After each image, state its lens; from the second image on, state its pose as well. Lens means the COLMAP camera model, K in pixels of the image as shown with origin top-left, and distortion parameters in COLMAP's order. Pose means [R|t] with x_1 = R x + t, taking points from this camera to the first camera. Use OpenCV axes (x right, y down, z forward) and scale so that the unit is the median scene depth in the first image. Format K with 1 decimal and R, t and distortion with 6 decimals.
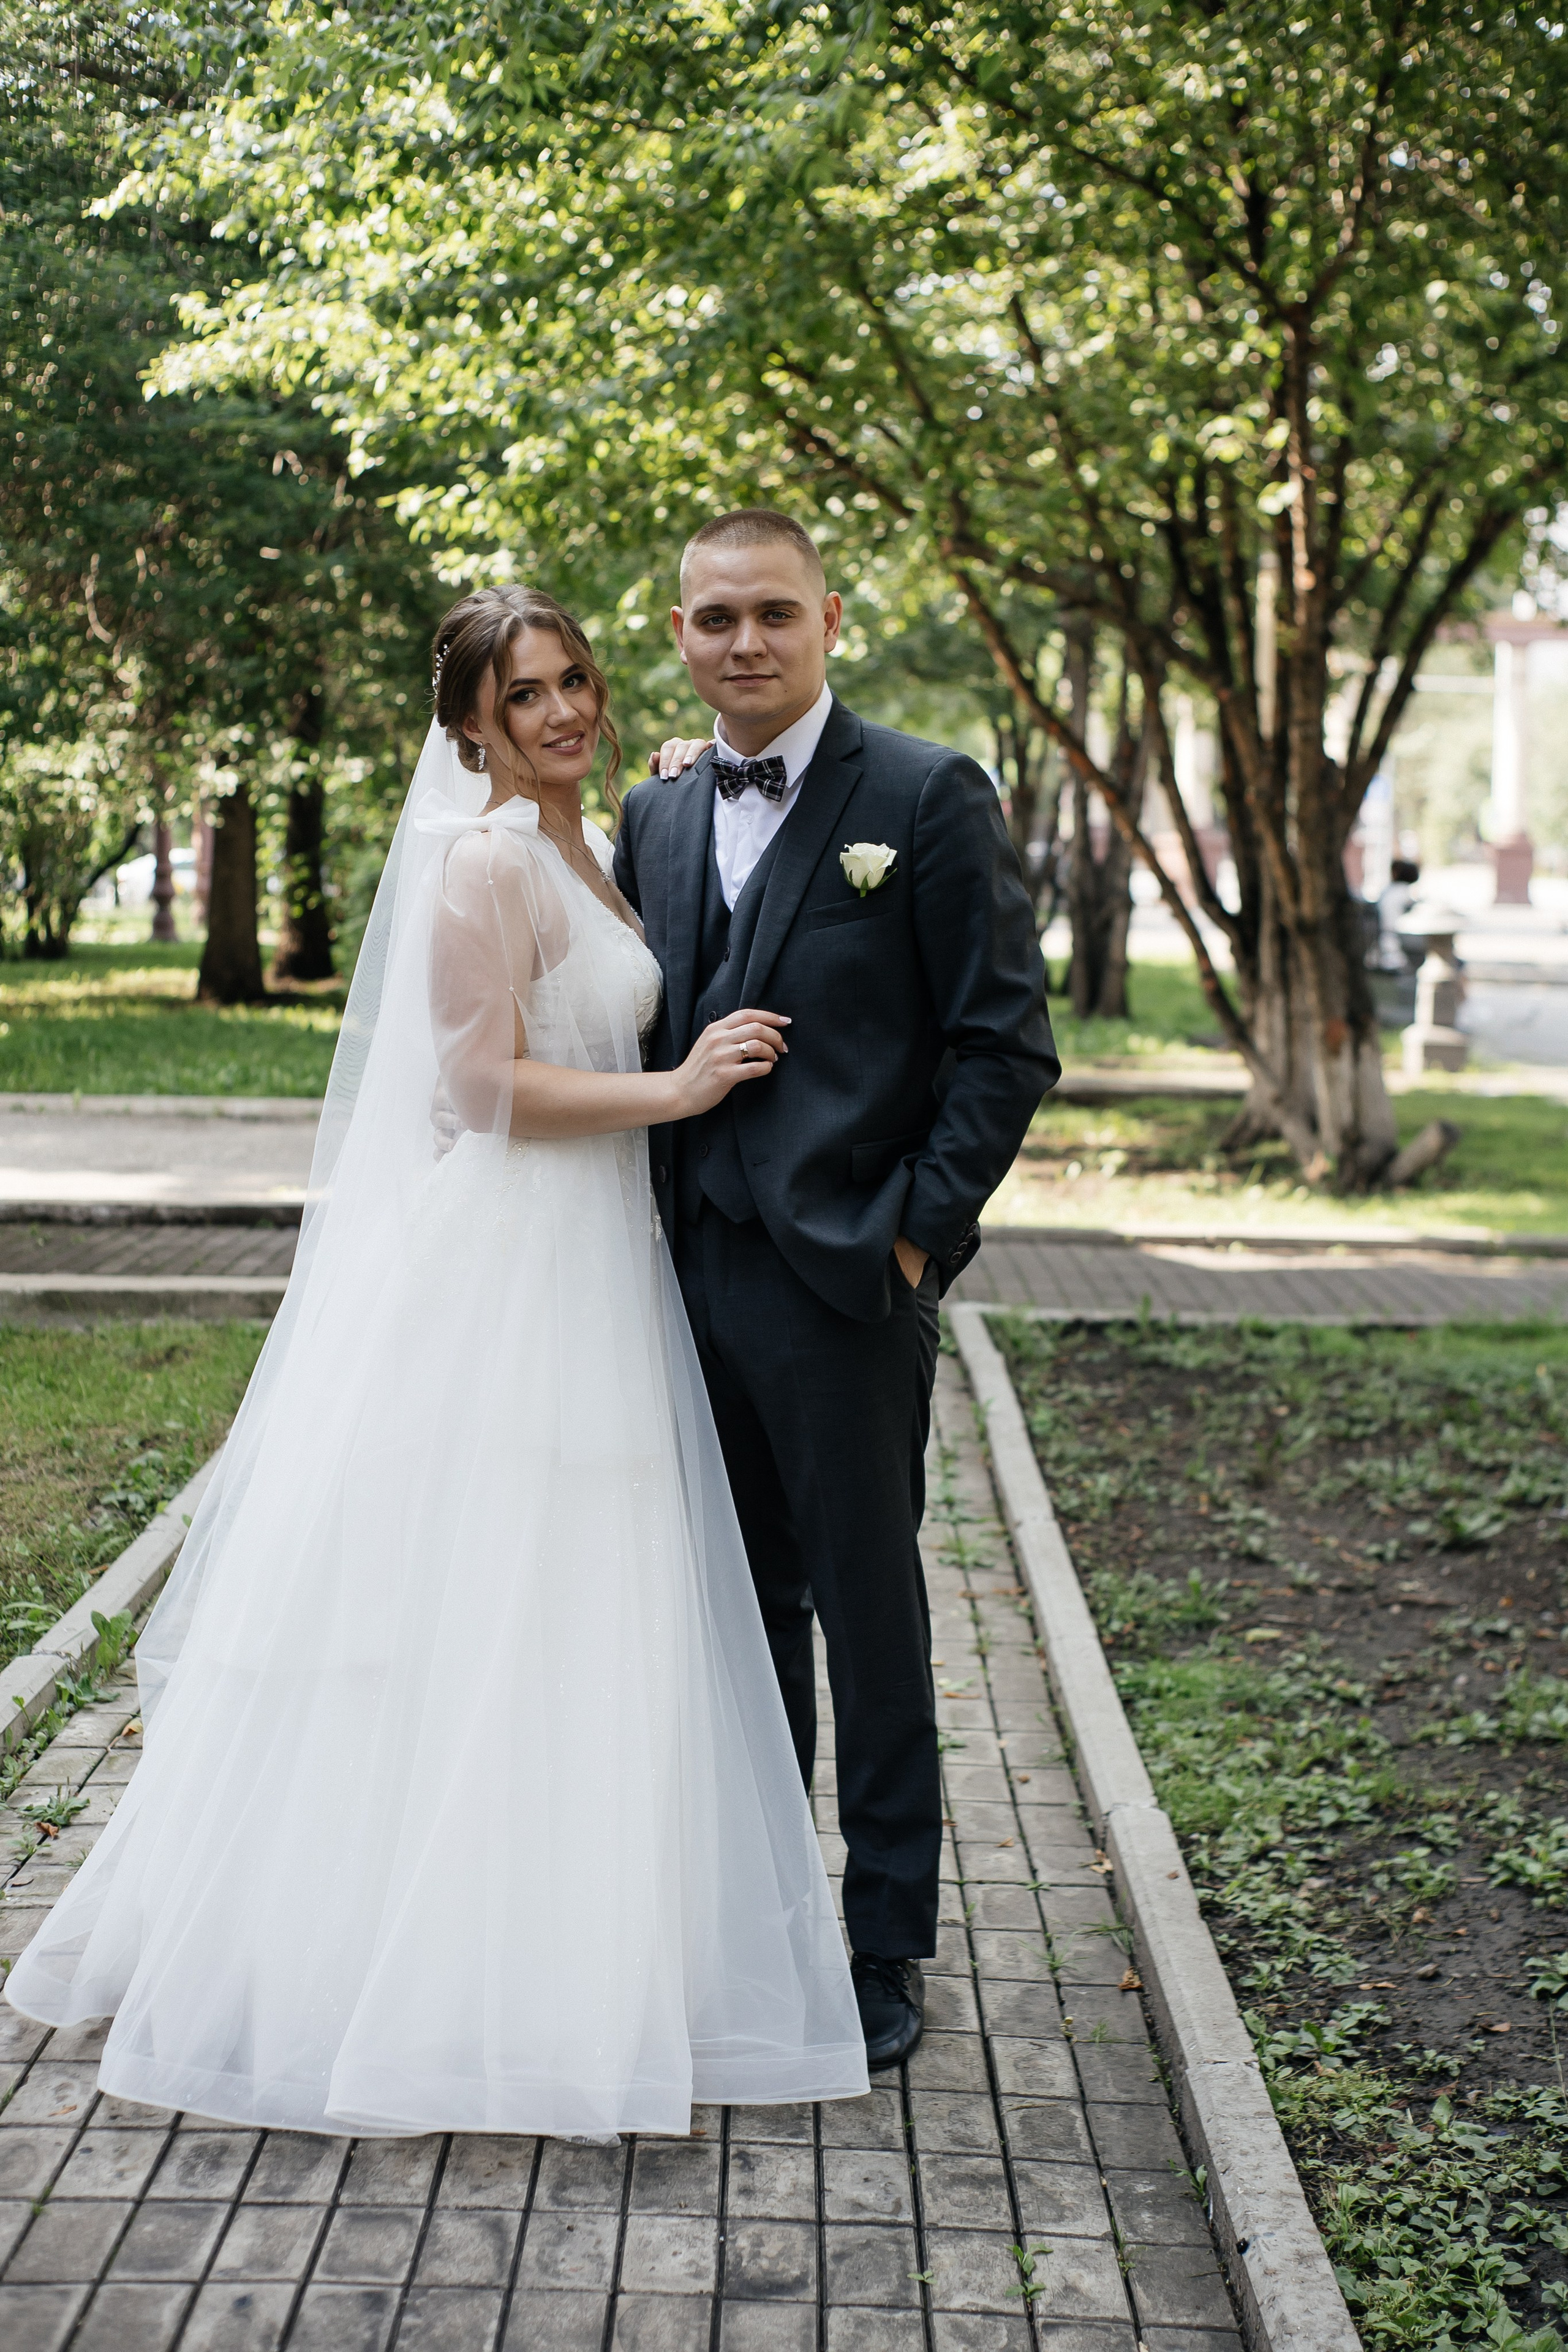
lens RADIAL K [[3429.1, 0, 818.7], [0, 3429.1, 1175.9], [0, 0, 1]] dist [-0.088513, -0.035246]
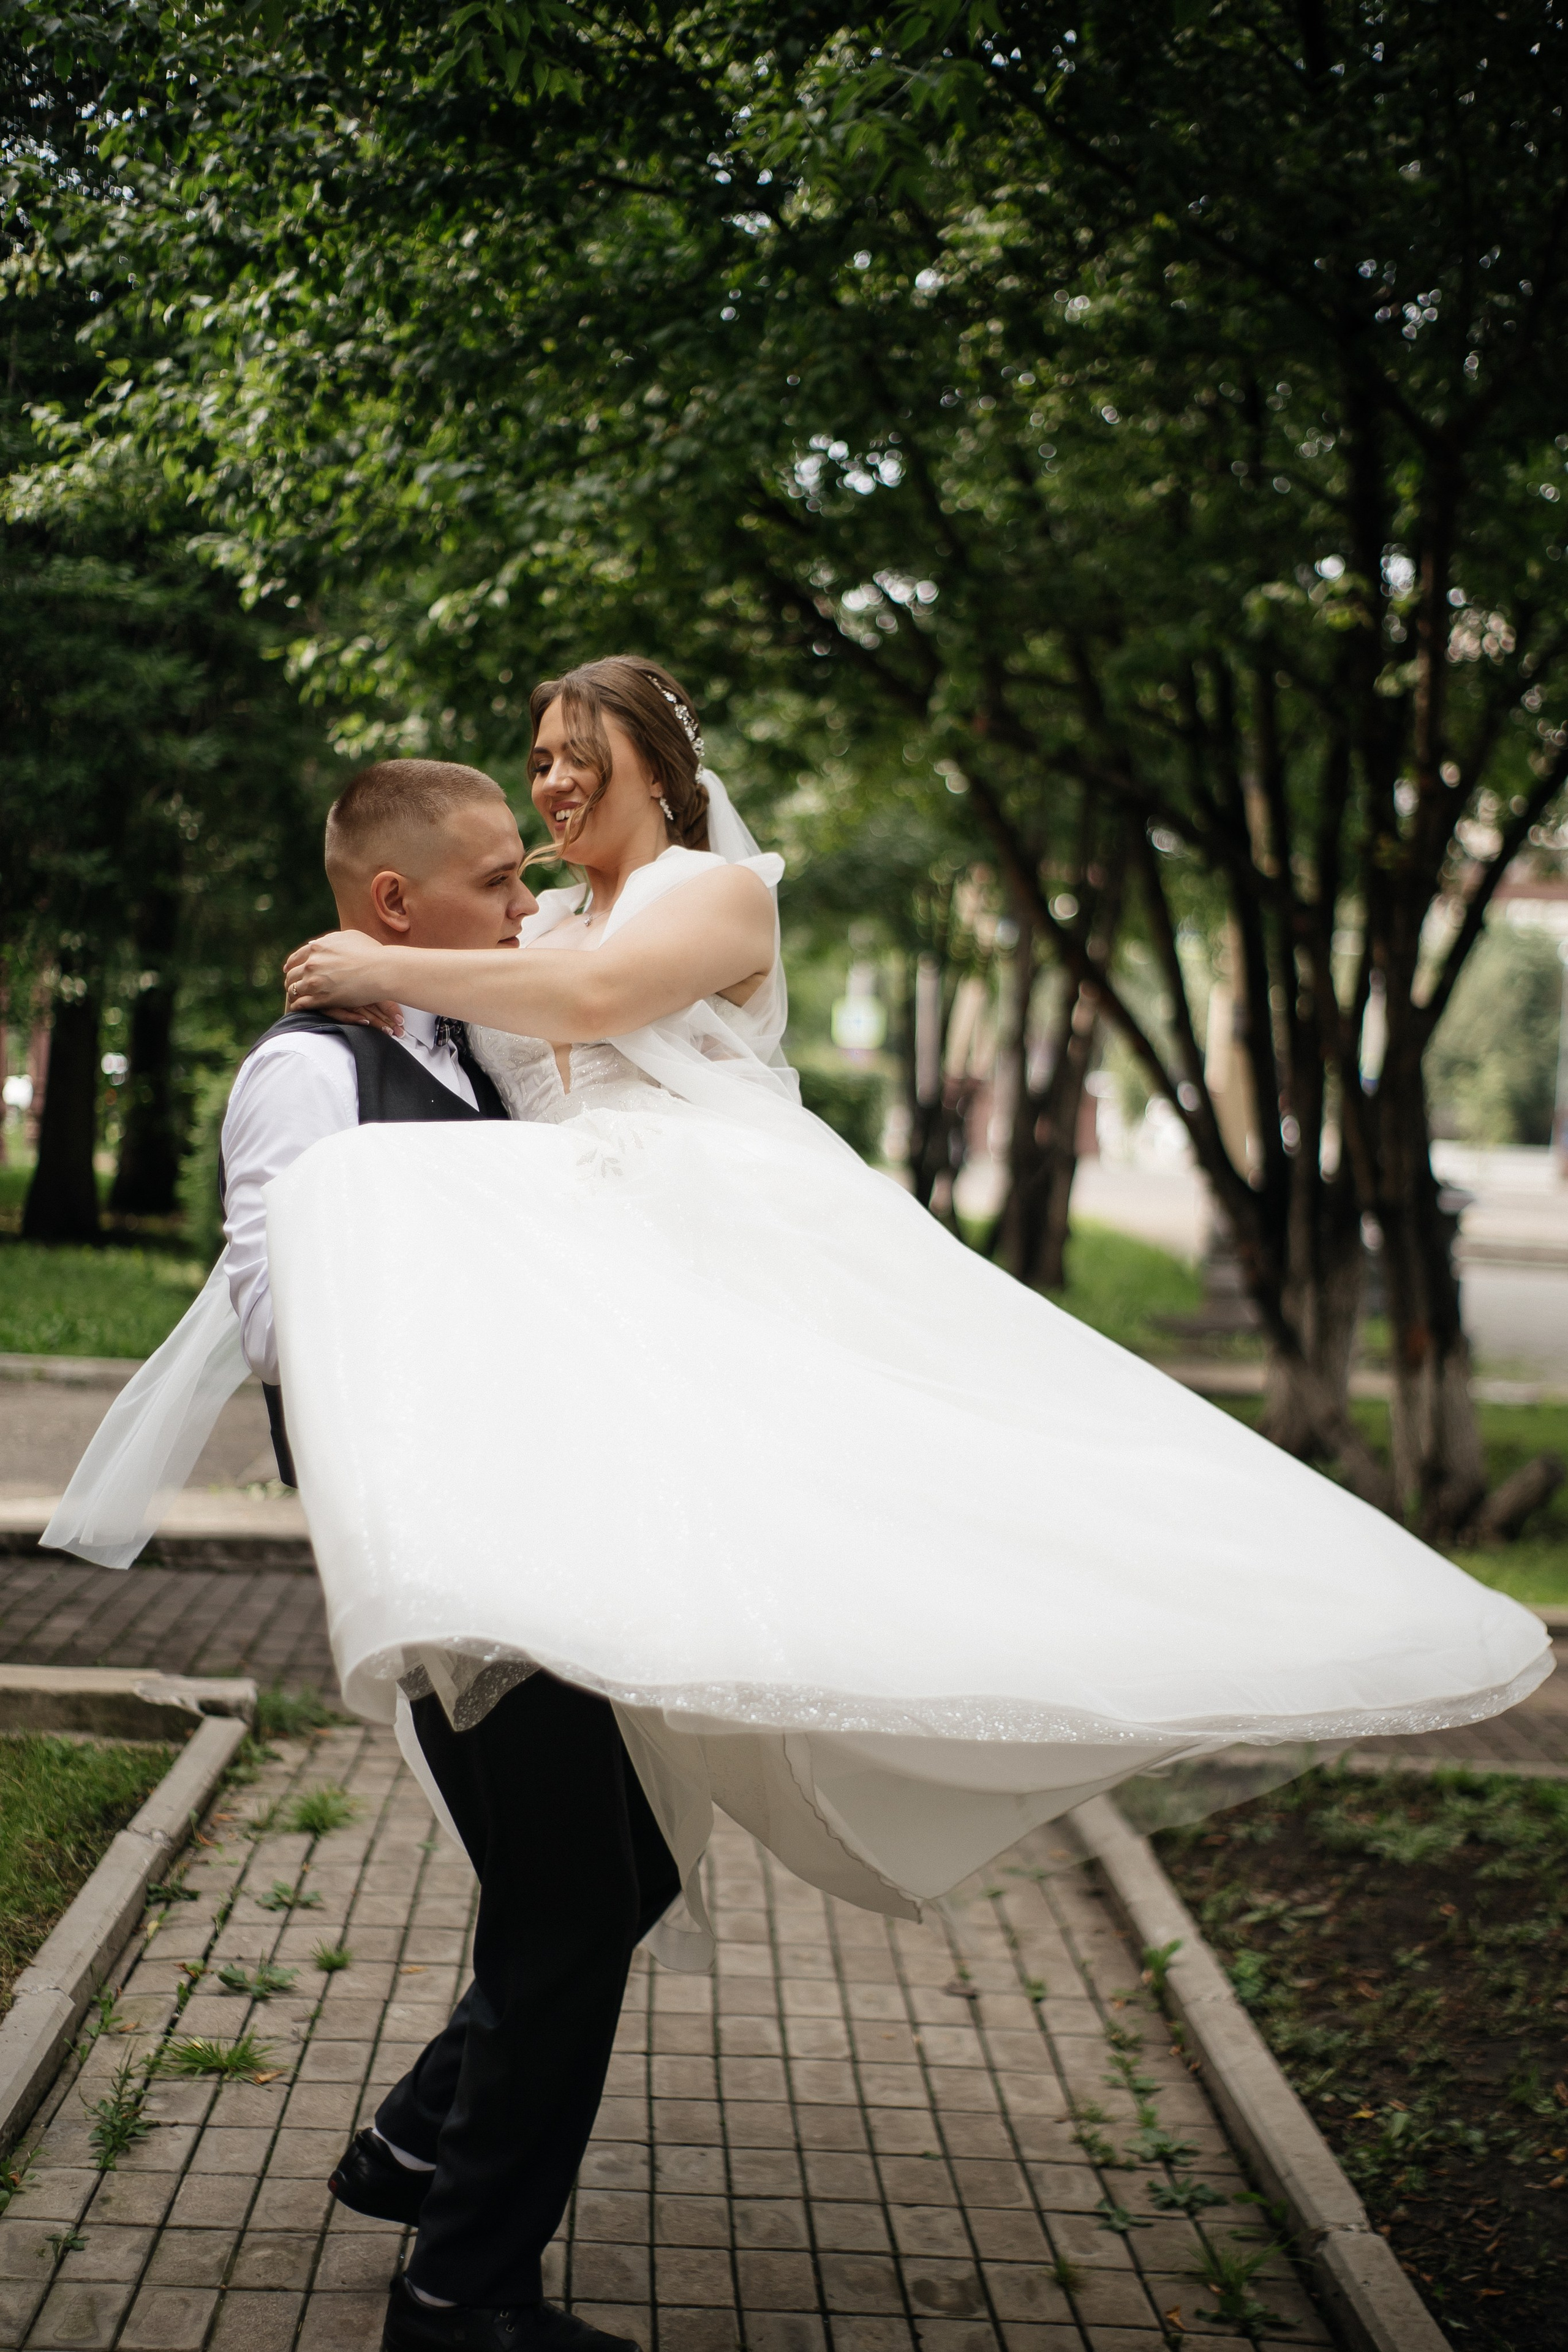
lens RADIAL K [[3430.0, 0, 748.1], [0, 3430.0, 1199.8], [0, 0, 1]] dist [-0.091122, 0.025544]
pose [[0.999036, 0.034233, 0.027468, -0.045828], [-0.032453, 0.997497, -0.062815, -0.028151], [-0.029549, 0.061863, 0.997647, 0.276983]]
